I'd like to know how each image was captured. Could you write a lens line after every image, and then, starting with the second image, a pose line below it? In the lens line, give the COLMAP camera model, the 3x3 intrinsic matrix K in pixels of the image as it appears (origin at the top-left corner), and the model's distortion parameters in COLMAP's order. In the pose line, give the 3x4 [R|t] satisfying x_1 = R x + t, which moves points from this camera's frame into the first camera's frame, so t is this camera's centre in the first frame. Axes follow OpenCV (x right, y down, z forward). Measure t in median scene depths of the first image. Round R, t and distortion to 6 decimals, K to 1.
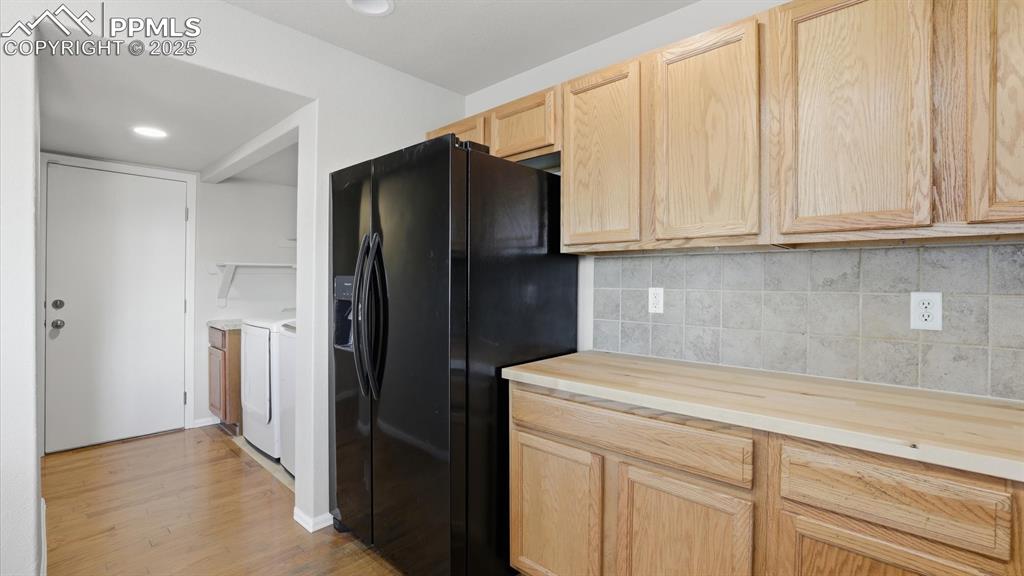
lens RADIAL K [[444.9, 0, 510.9], [0, 444.9, 283.6], [0, 0, 1]] dist [-0.032100, 0.006697]
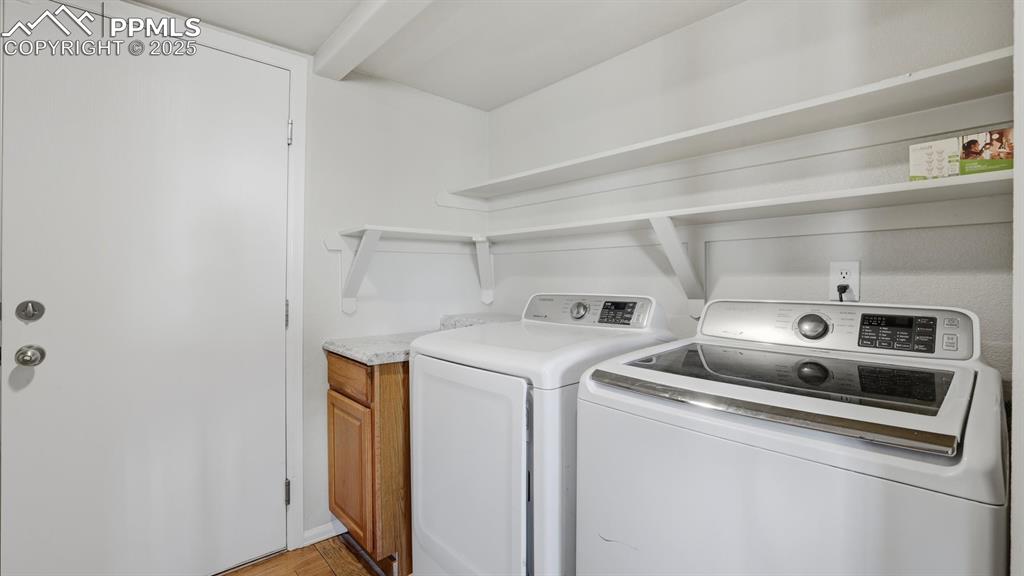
lens RADIAL K [[444.9, 0, 508.5], [0, 444.9, 285.0], [0, 0, 1]] dist [-0.032100, 0.006697]
pose [[0.995958, -0.001642, -0.089810, -0.442967], [0.001906, 0.999994, 0.002856, 0.018295], [0.089805, -0.003016, 0.995955, 0.514241]]
